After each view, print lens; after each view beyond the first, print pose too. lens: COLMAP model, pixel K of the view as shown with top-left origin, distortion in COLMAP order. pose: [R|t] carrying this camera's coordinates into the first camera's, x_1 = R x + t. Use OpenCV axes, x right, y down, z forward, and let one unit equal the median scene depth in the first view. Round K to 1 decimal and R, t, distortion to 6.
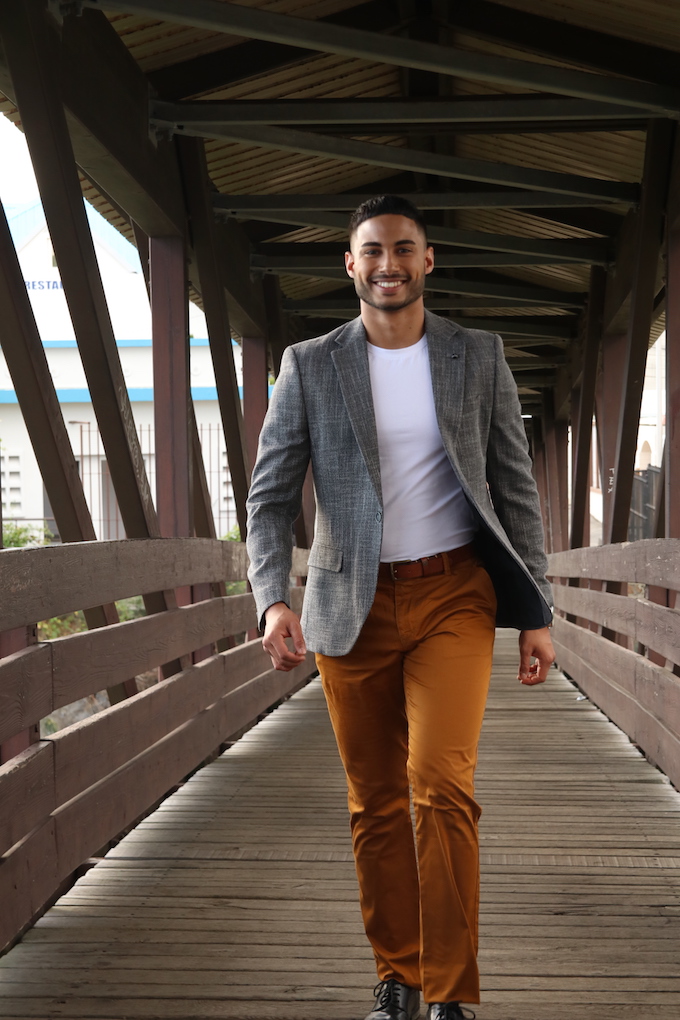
lens RADIAL K [[2228.4, 0, 339.2], [0, 2228.4, 561.1], [0, 0, 1]] dist [0.257531, 0.161997]
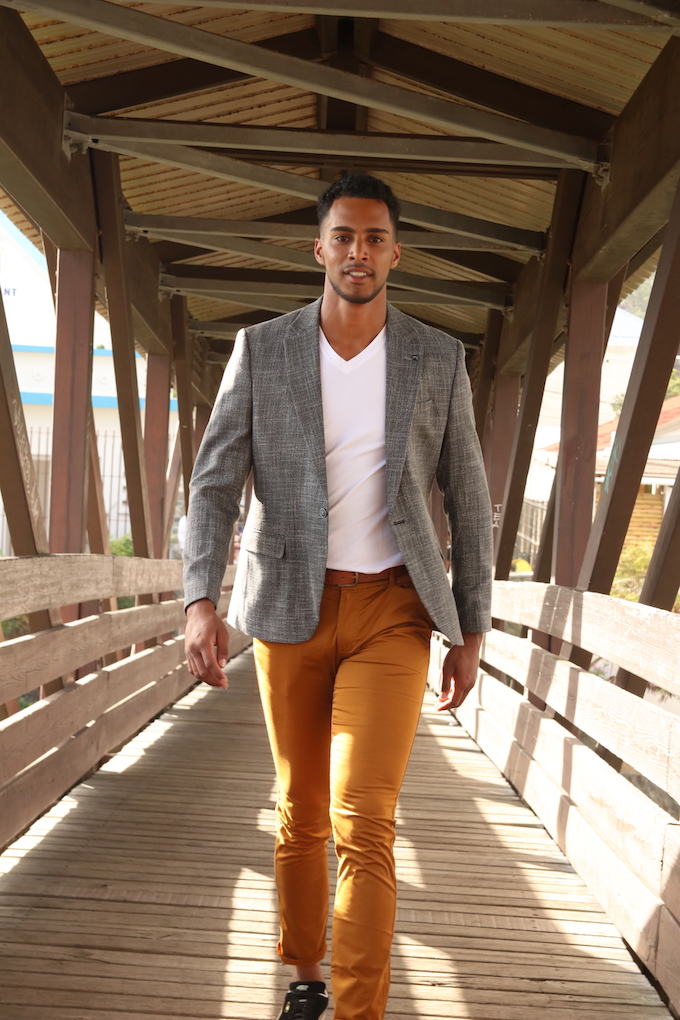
lens RADIAL K [[2092.4, 0, 338.8], [0, 2092.4, 573.0], [0, 0, 1]] dist [0.191386, 0.231759]
pose [[0.996689, 0.061814, 0.052821, -0.001395], [-0.061856, 0.998085, -0.000837, -0.011016], [-0.052771, -0.002433, 0.998604, 0.081825]]
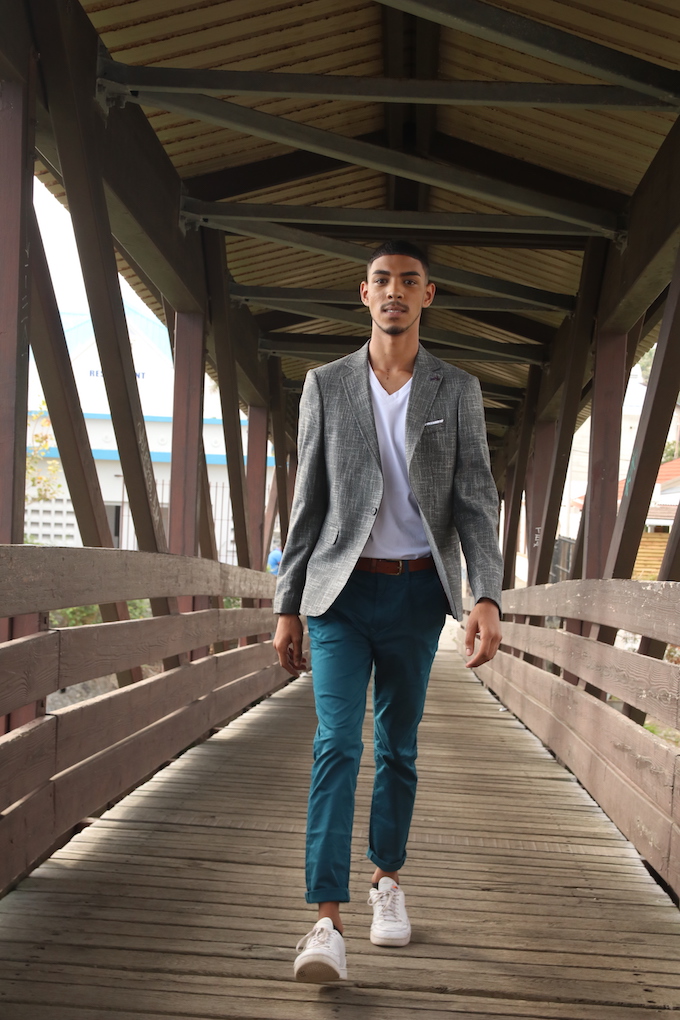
lens RADIAL K [[1726.5, 0, 335.1], [0, 1726.5, 564.6], [0, 0, 1]] dist [0.133225, 0.014536]
pose [[0.998291, 0.057689, 0.009361, 0.001837], [-0.057515, 0.998184, -0.017905, 0.007934], [-0.010377, 0.017336, 0.999796, 0.080283]]
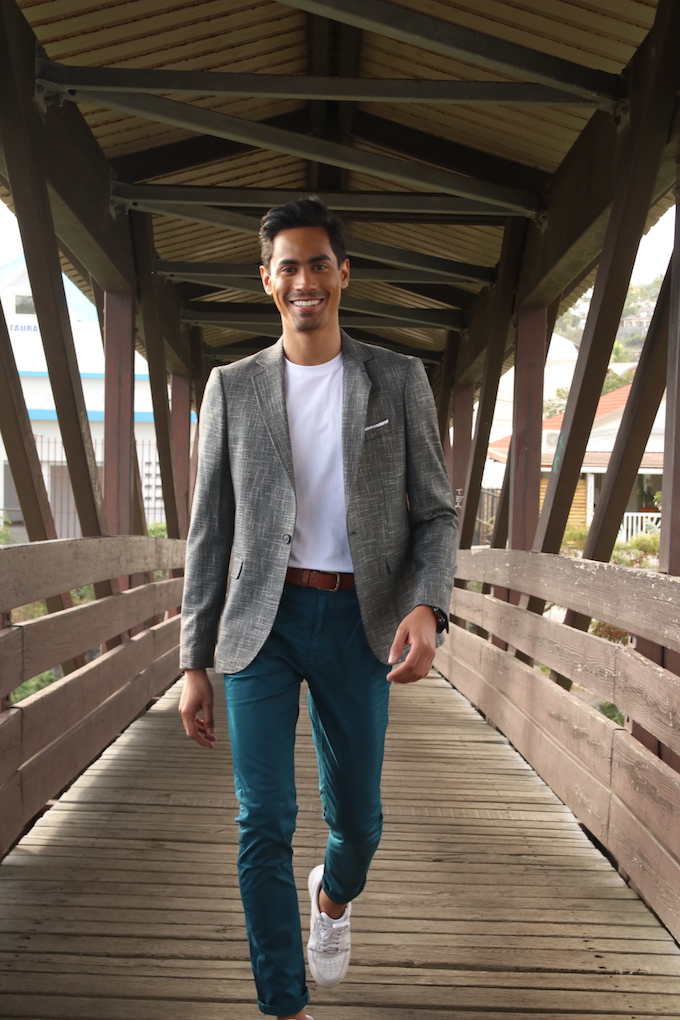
lens RADIAL K [[1714.8, 0, 343.2], [0, 1714.8, 571.2], [0, 0, 1]] dist [0.114865, 0.167319]
pose [[0.997379, 0.033159, 0.064314, -0.013806], [-0.033890, 0.999372, 0.010305, -0.006079], [-0.063932, -0.012458, 0.997876, 0.056212]]
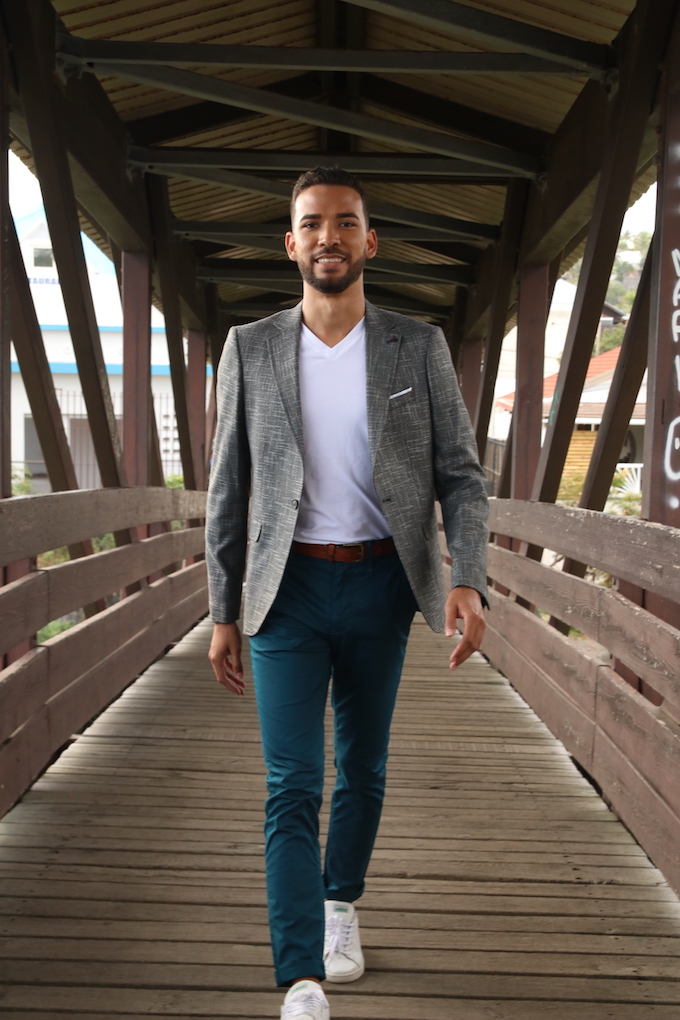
lens RADIAL K [[1690.6, 0, 340.5], [0, 1690.6, 572.0], [0, 0, 1]] dist [0.123413, 0.119535]
pose [[0.998071, 0.029763, 0.054477, -0.010864], [-0.031967, 0.998687, 0.040039, -0.005294], [-0.053214, -0.041703, 0.997712, 0.016215]]
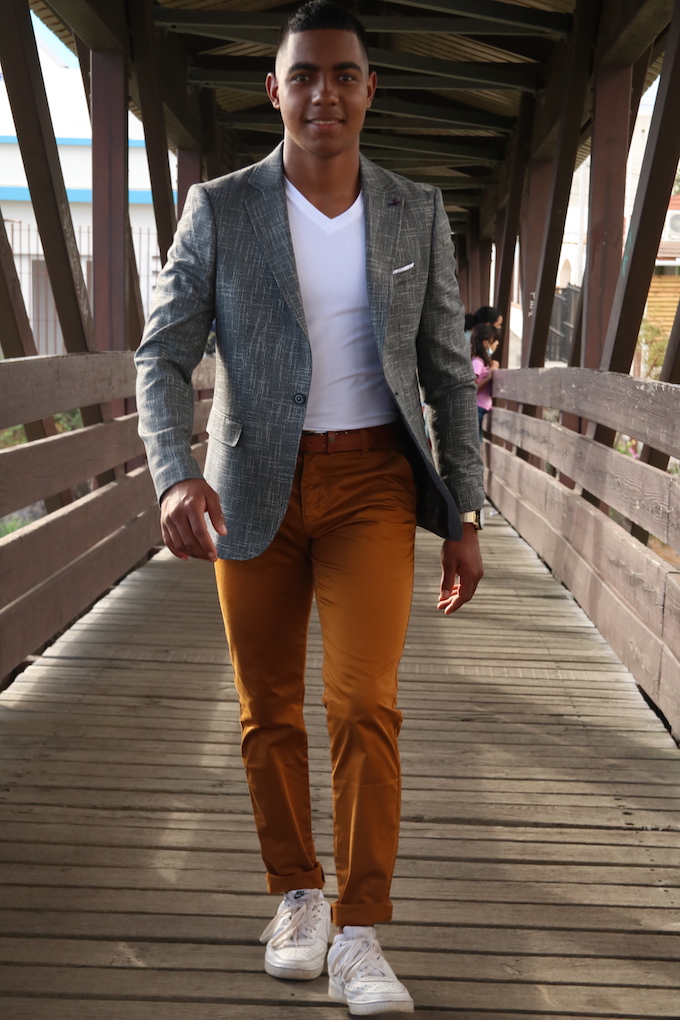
lens RADIAL K [[2162.5, 0, 335.7], [0, 2162.5, 555.8], [0, 0, 1]] dist [0.250555, 0.162716]
pose [[0.998898, 0.030488, 0.035687, -0.003376], [-0.033429, 0.995827, 0.084919, -0.006482], [-0.032949, -0.086018, 0.995749, -0.022543]]
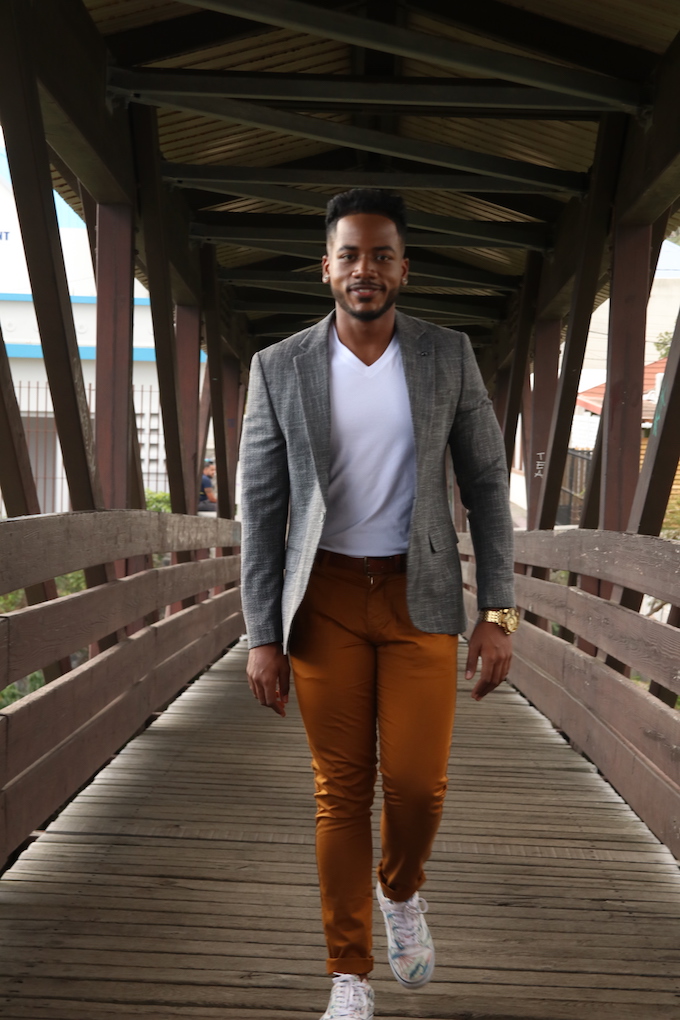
lens RADIAL K [[2226.1, 0, 343.9], [0, 2226.1, 571.5], [0, 0, 1]] dist [0.269680, 0.052996]
pose [[0.998251, 0.040466, 0.043108, -0.017646], [-0.041266, 0.998989, 0.017850, -0.006027], [-0.042342, -0.019598, 0.998911, -0.001212]]
